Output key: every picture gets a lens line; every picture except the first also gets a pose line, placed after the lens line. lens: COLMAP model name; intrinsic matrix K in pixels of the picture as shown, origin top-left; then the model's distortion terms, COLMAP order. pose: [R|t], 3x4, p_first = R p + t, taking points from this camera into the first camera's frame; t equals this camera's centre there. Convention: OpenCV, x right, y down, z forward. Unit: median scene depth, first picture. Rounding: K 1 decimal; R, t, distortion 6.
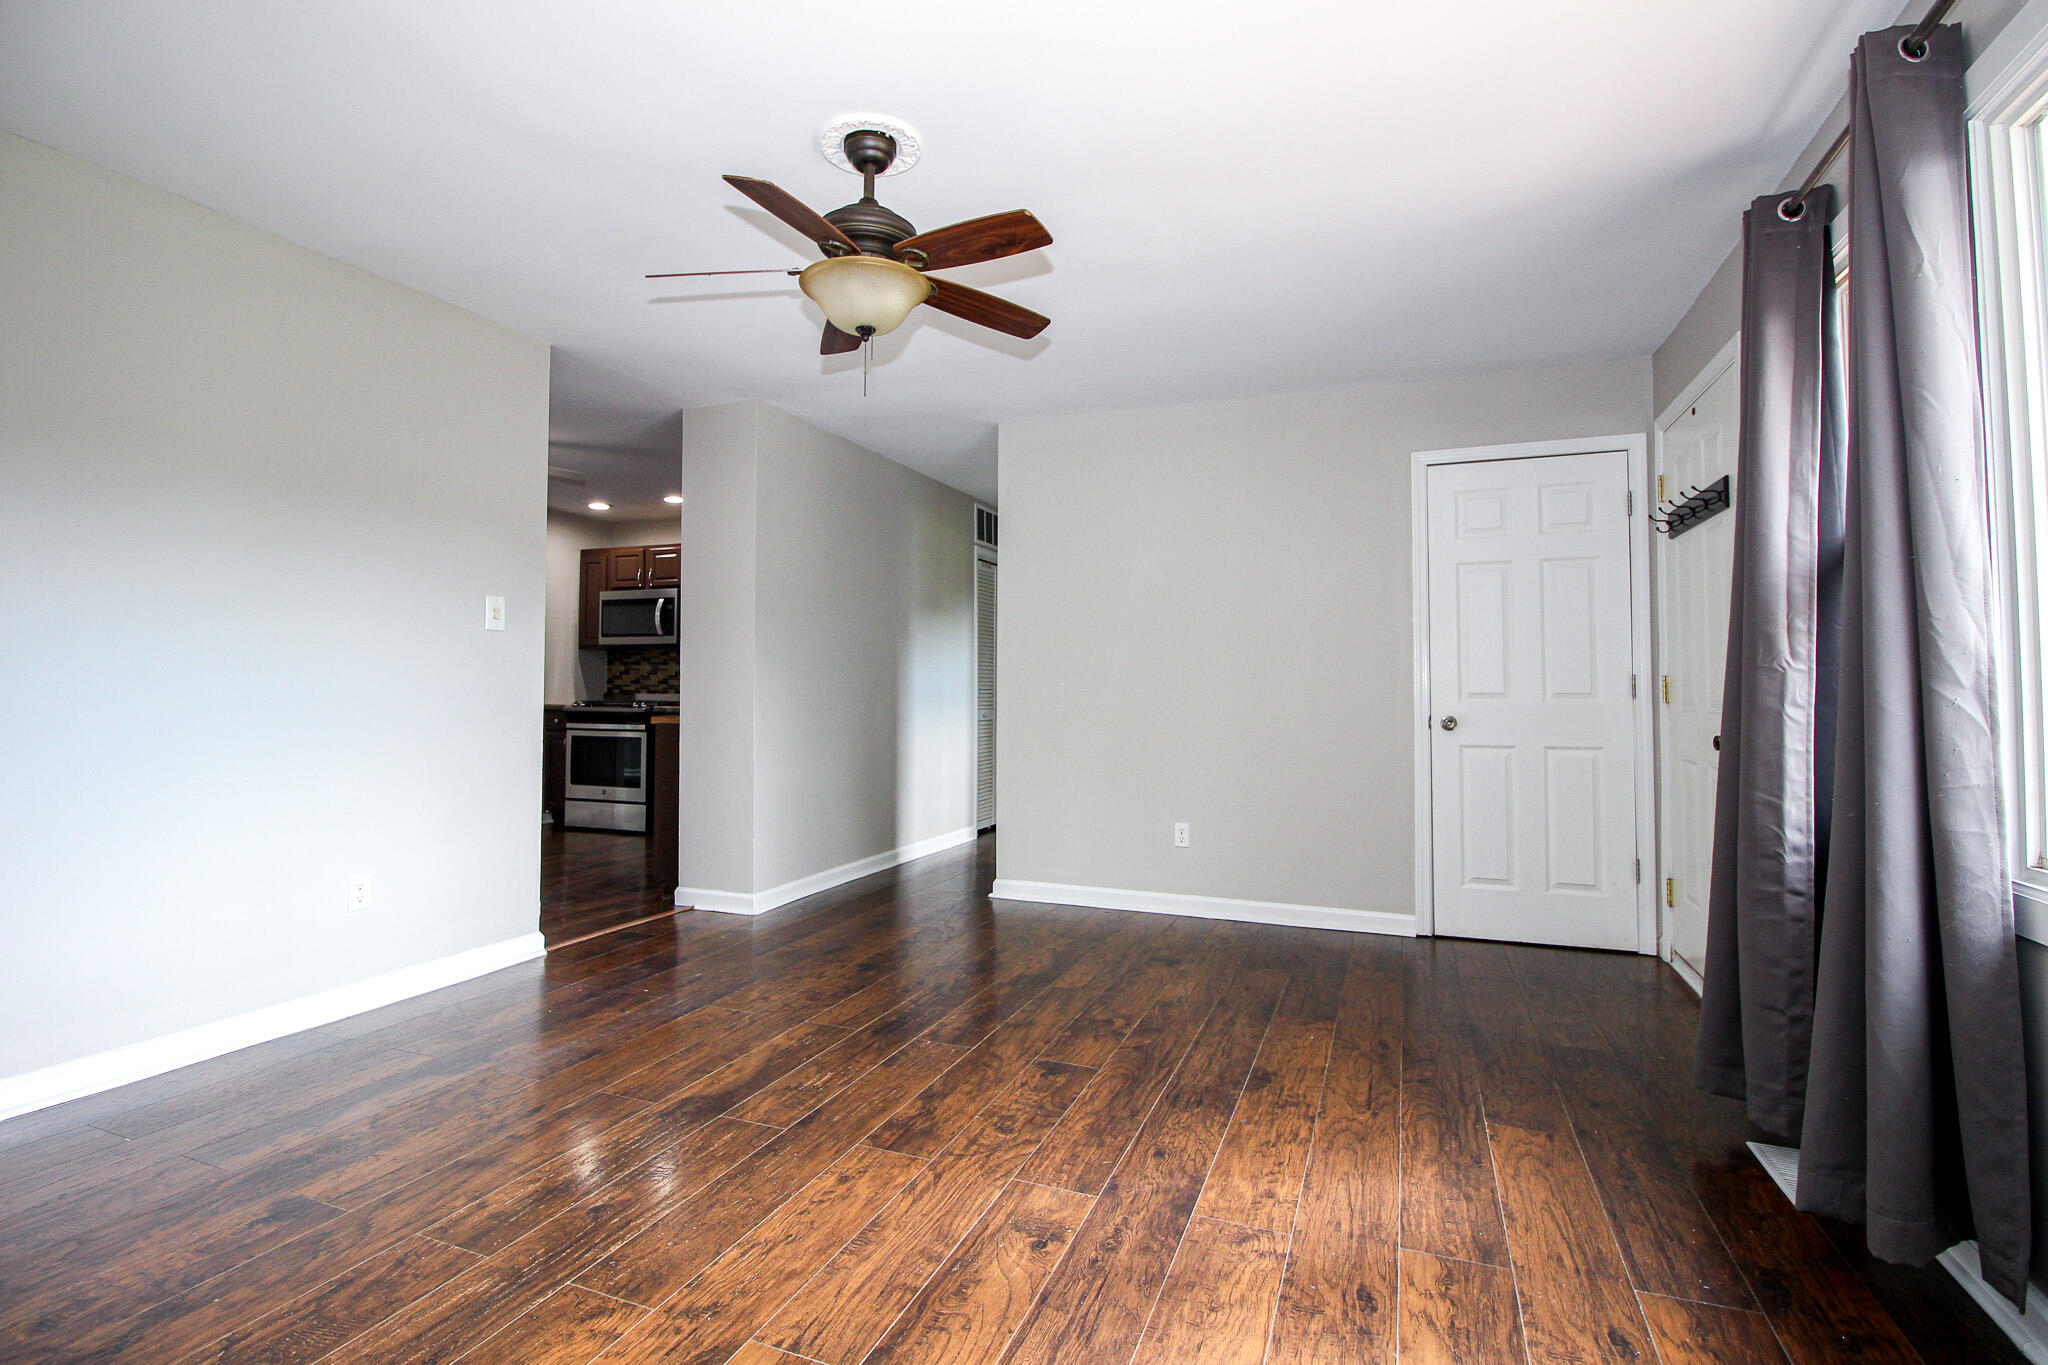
lens RADIAL K [[964.3, 0, 1024.7], [0, 964.3, 656.3], [0, 0, 1]] dist [0.003480, -0.016032]
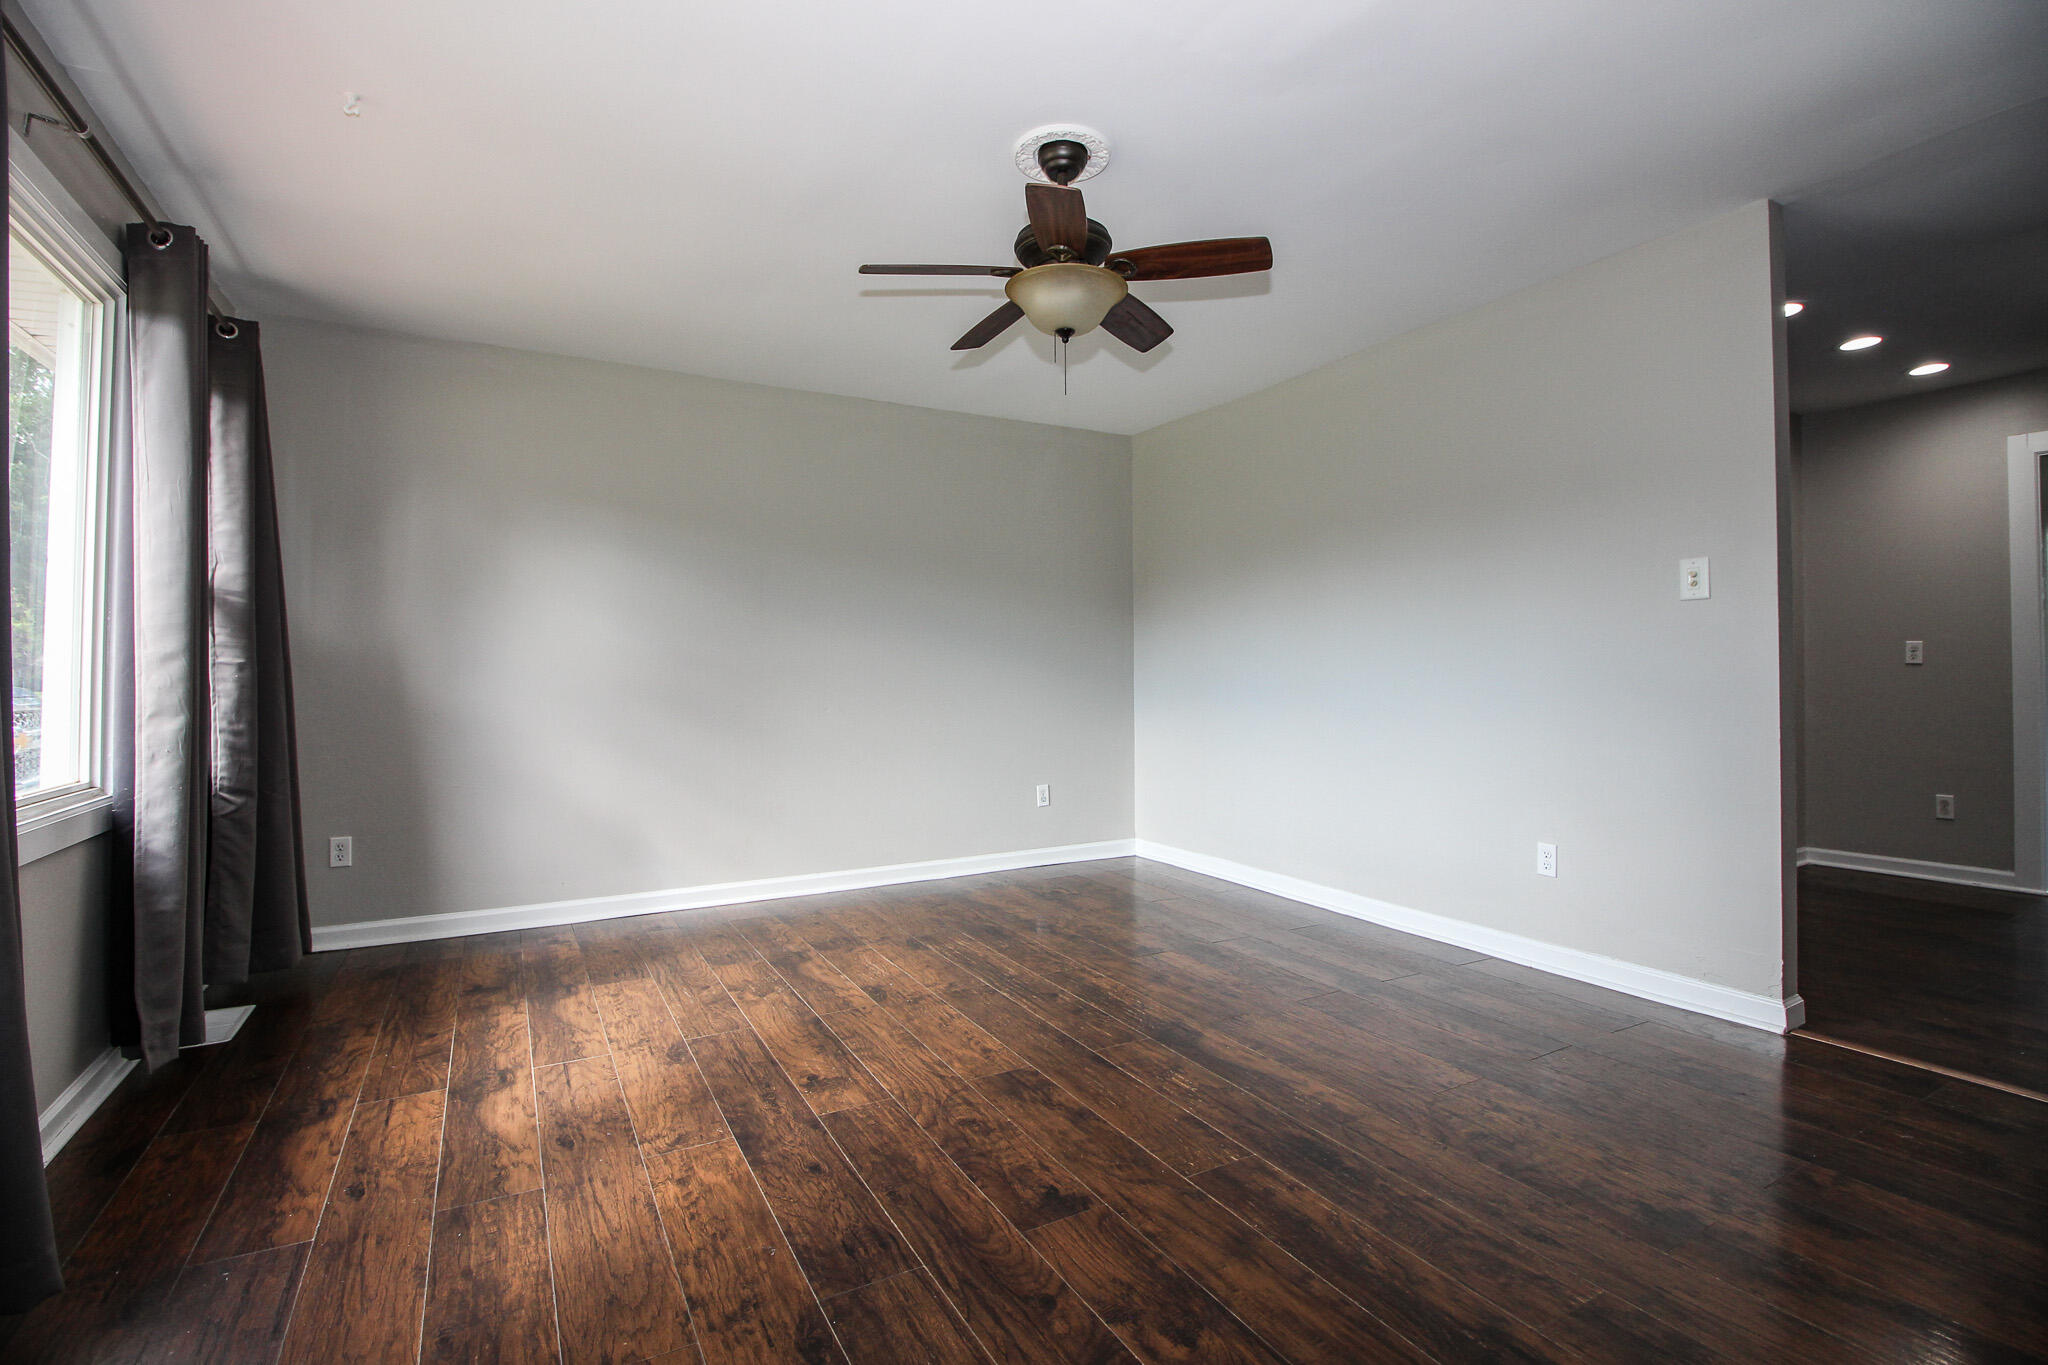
lens RADIAL K [[964.3, 0, 1024.7], [0, 964.3, 656.3], [0, 0, 1]] dist [0.003480, -0.016032]
pose [[-0.640860, -0.013452, -0.767540, 0.765134], [0.027916, 0.998777, -0.040813, 0.067257], [0.767150, -0.047582, -0.639700, 1.855118]]
